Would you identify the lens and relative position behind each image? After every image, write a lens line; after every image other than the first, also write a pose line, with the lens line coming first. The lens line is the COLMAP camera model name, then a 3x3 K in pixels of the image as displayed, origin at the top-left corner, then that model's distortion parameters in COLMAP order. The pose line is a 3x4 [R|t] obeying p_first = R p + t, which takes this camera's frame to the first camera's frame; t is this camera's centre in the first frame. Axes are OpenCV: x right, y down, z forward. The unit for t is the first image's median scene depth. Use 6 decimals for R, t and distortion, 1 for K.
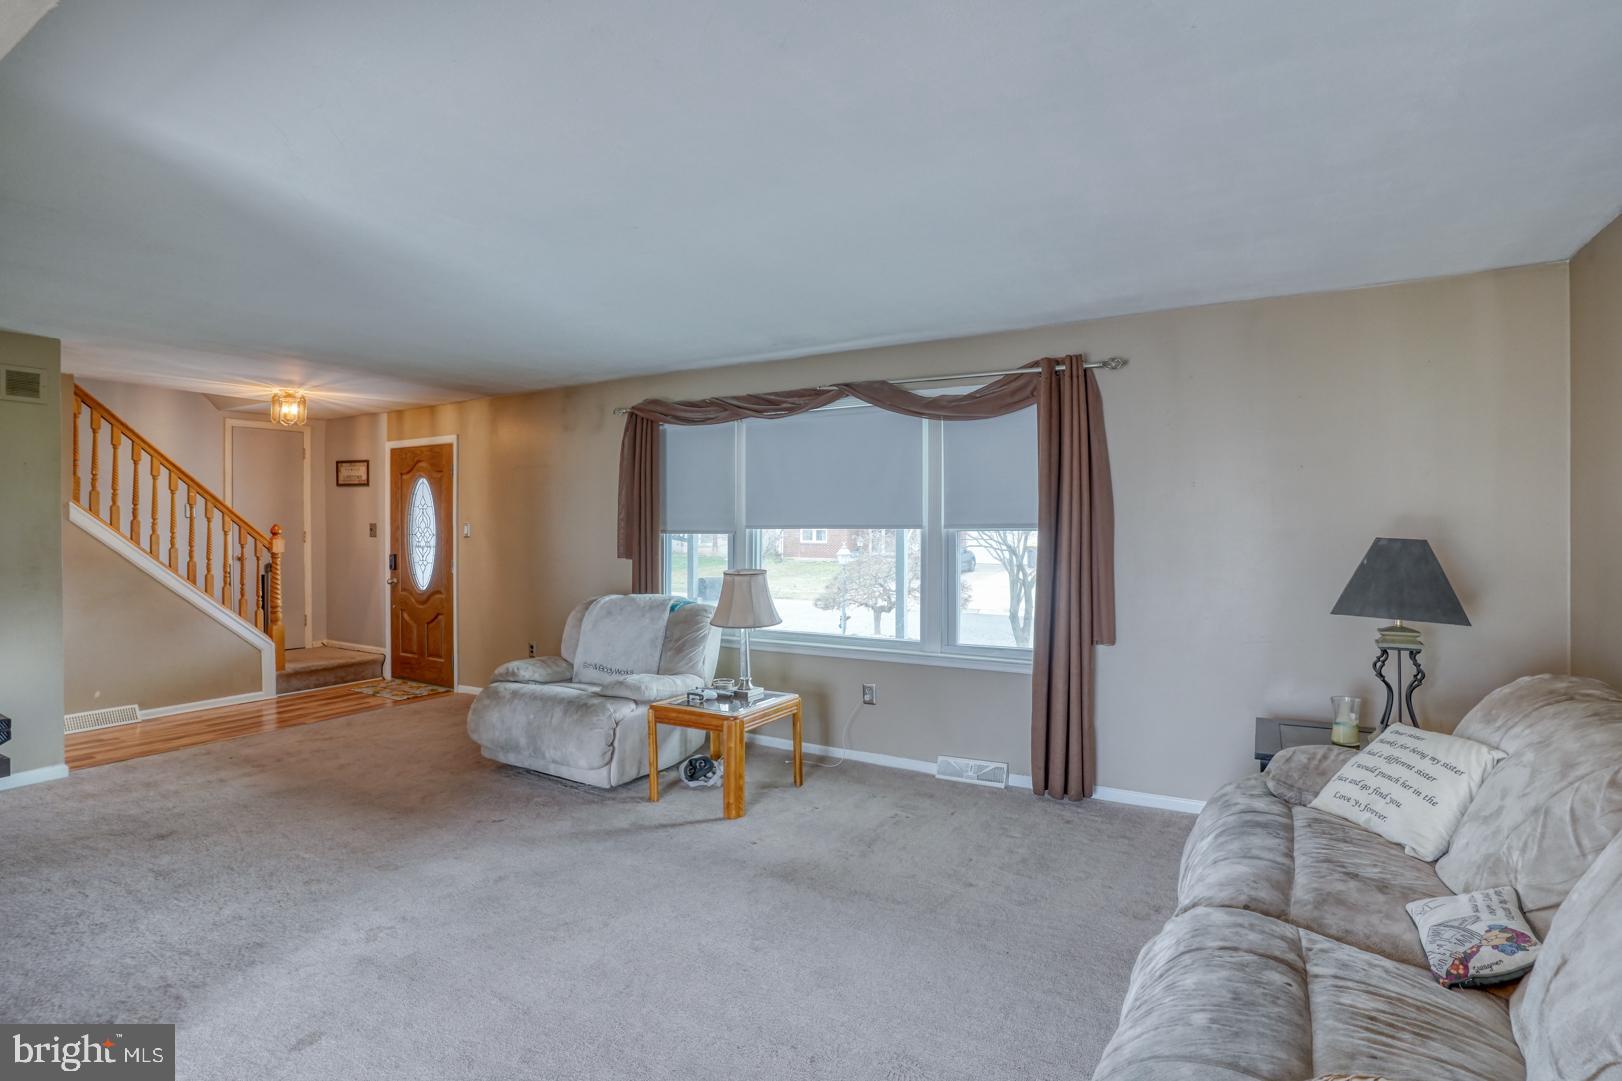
lens RADIAL K [[822.5, 0, 800.1], [0, 822.5, 543.8], [0, 0, 1]] dist [-0.067269, 0.034801]
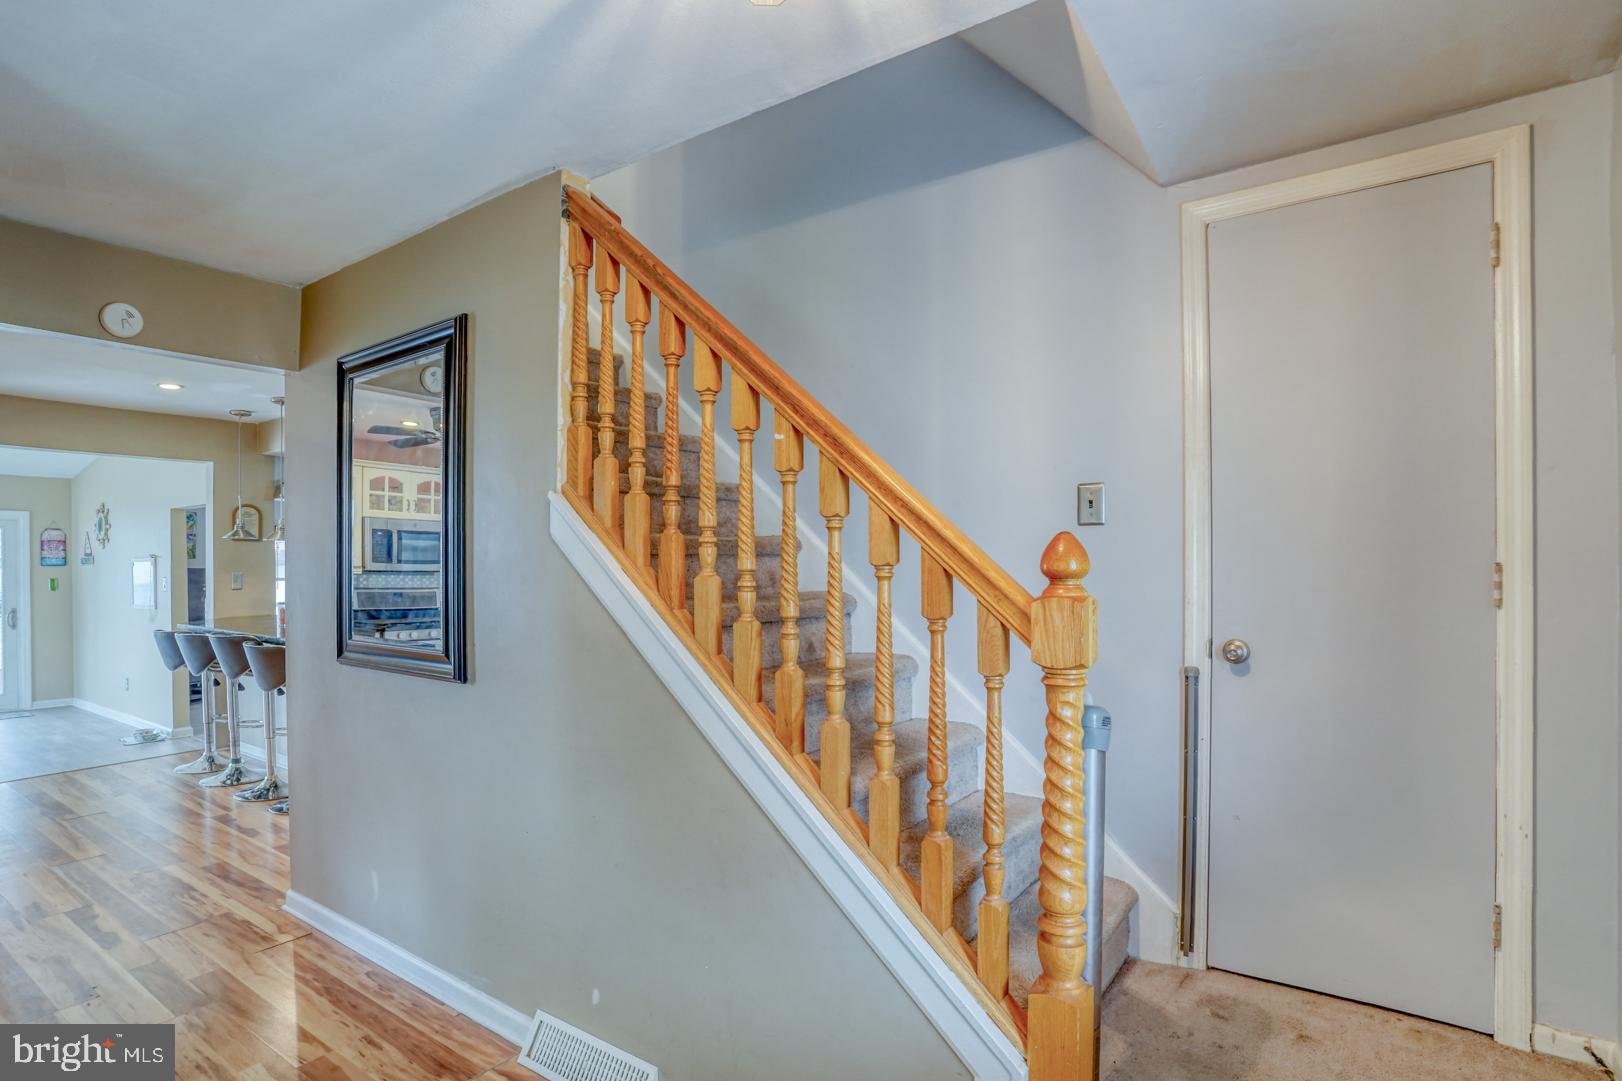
lens RADIAL K [[822.5, 0, 802.6], [0, 822.5, 565.4], [0, 0, 1]] dist [-0.067269, 0.034801]
pose [[-0.042167, 0.005920, -0.999093, -0.423588], [-0.013564, 0.999887, 0.006497, -0.016071], [0.999018, 0.013826, -0.042082, 0.929960]]
